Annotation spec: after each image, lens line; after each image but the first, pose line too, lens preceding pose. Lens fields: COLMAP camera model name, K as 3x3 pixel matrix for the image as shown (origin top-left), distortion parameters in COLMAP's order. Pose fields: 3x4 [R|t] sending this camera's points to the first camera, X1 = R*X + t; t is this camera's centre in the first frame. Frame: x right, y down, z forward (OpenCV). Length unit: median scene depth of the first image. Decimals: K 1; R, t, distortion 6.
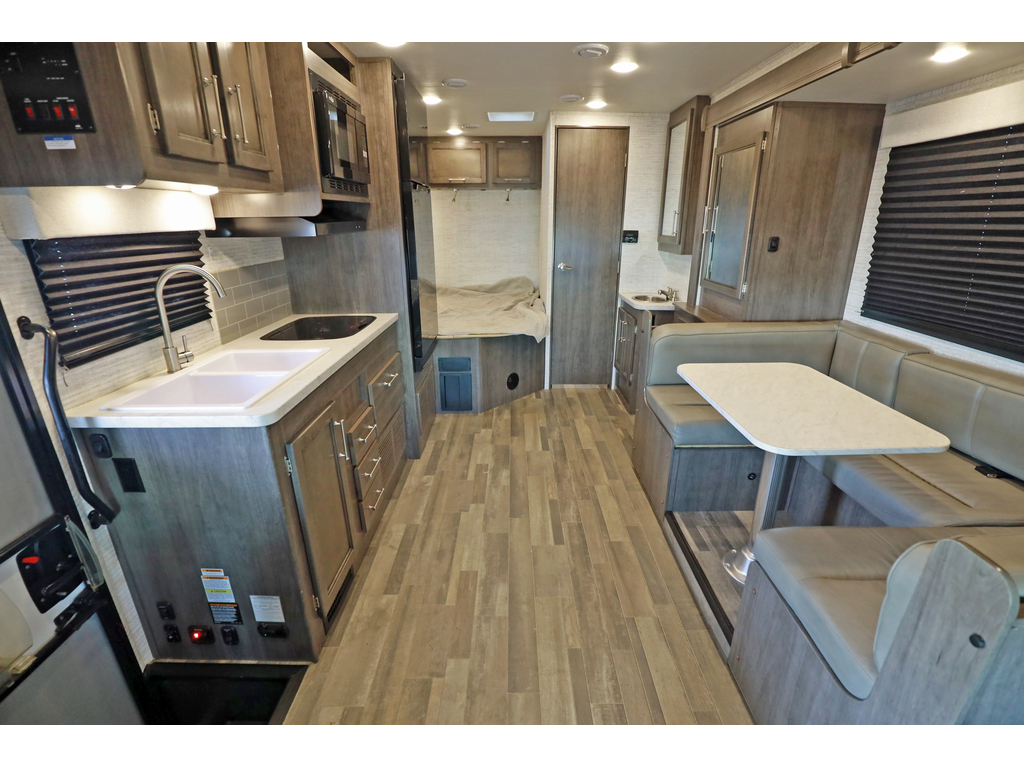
lens RADIAL K [[466.8, 0, 515.2], [0, 466.8, 382.8], [0, 0, 1]] dist [-0.026109, 0.002538]
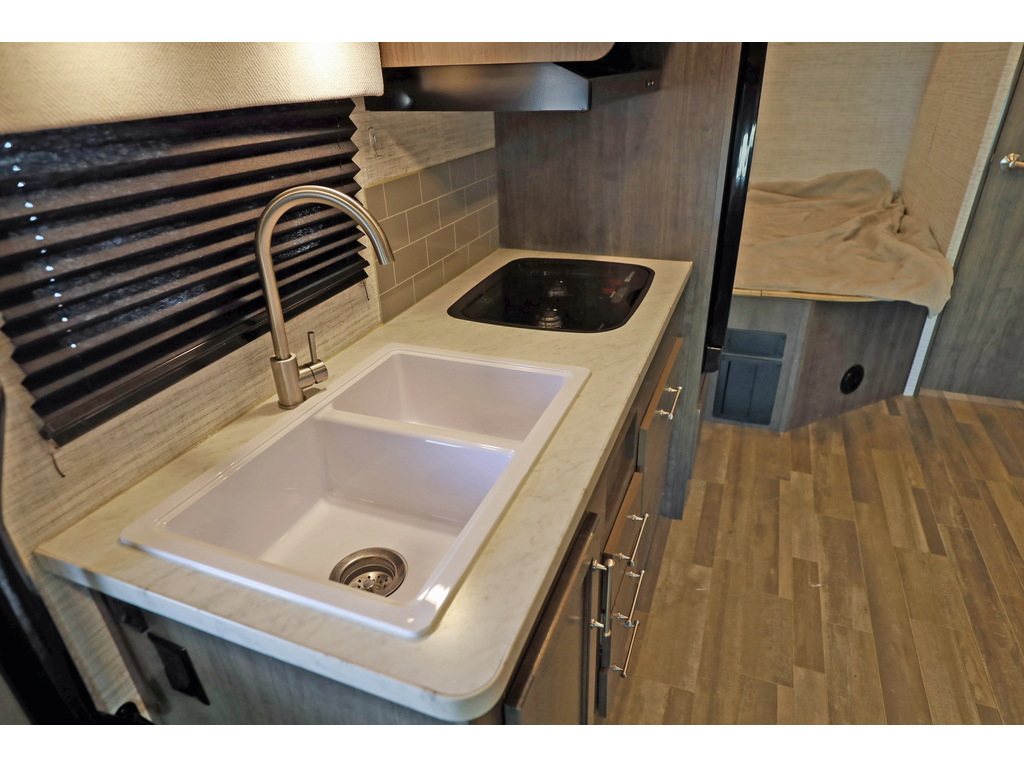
lens RADIAL K [[606.8, 0, 514.9], [0, 606.8, 388.8], [0, 0, 1]] dist [-0.009865, -0.000934]
pose [[0.928188, 0.151265, -0.339980, -0.203499], [-0.097347, 0.980538, 0.170495, -0.118157], [0.359154, -0.125156, 0.924849, 0.331930]]
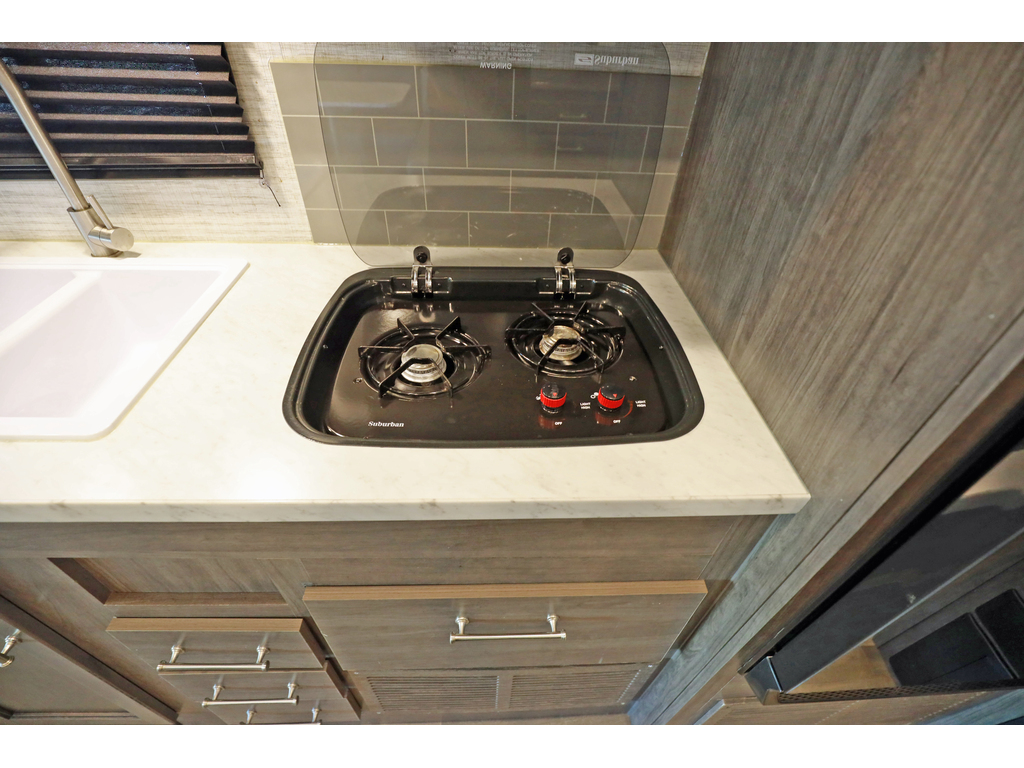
lens RADIAL K [[466.8, 0, 511.7], [0, 466.8, 385.6], [0, 0, 1]] dist [-0.026109, 0.002538]
pose [[0.038990, 0.666176, -0.744775, -0.161528], [-0.363006, 0.703863, 0.610577, -0.274336], [0.930971, 0.246551, 0.269269, 0.903084]]
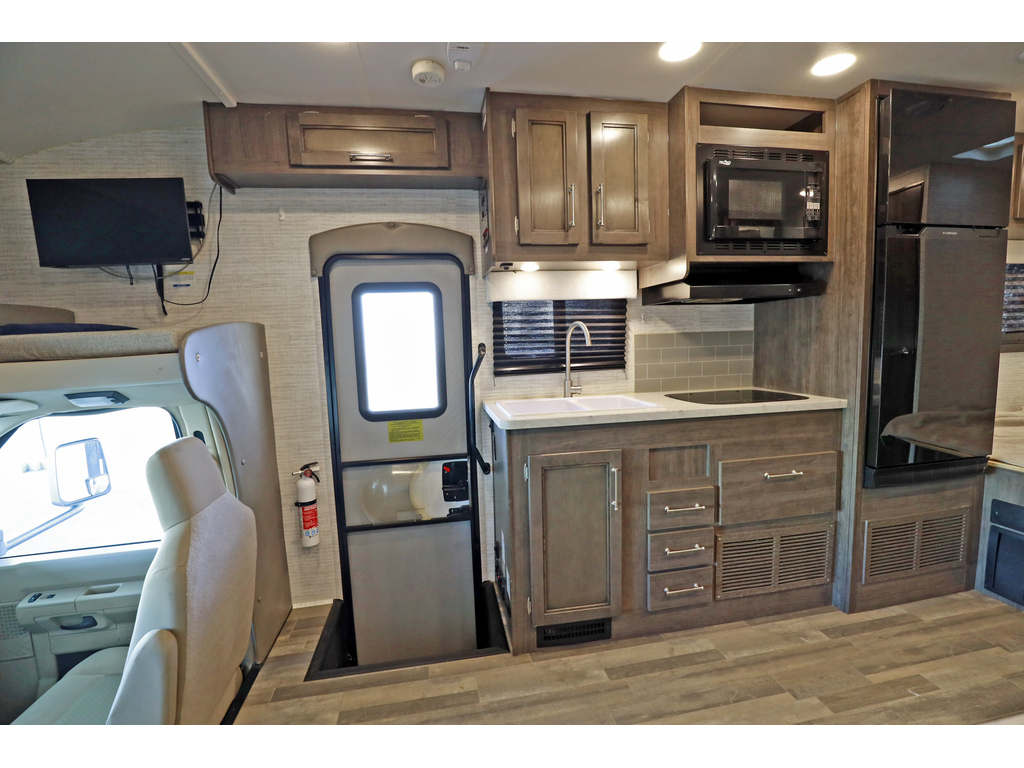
lens RADIAL K [[466.8, 0, 515.5], [0, 466.8, 385.9], [0, 0, 1]] dist [-0.026109, 0.002538]
pose [[0.185050, 0.102268, -0.977393, 0.400325], [-0.297810, 0.953638, 0.043398, -0.049604], [0.936518, 0.283047, 0.206927, 0.378313]]
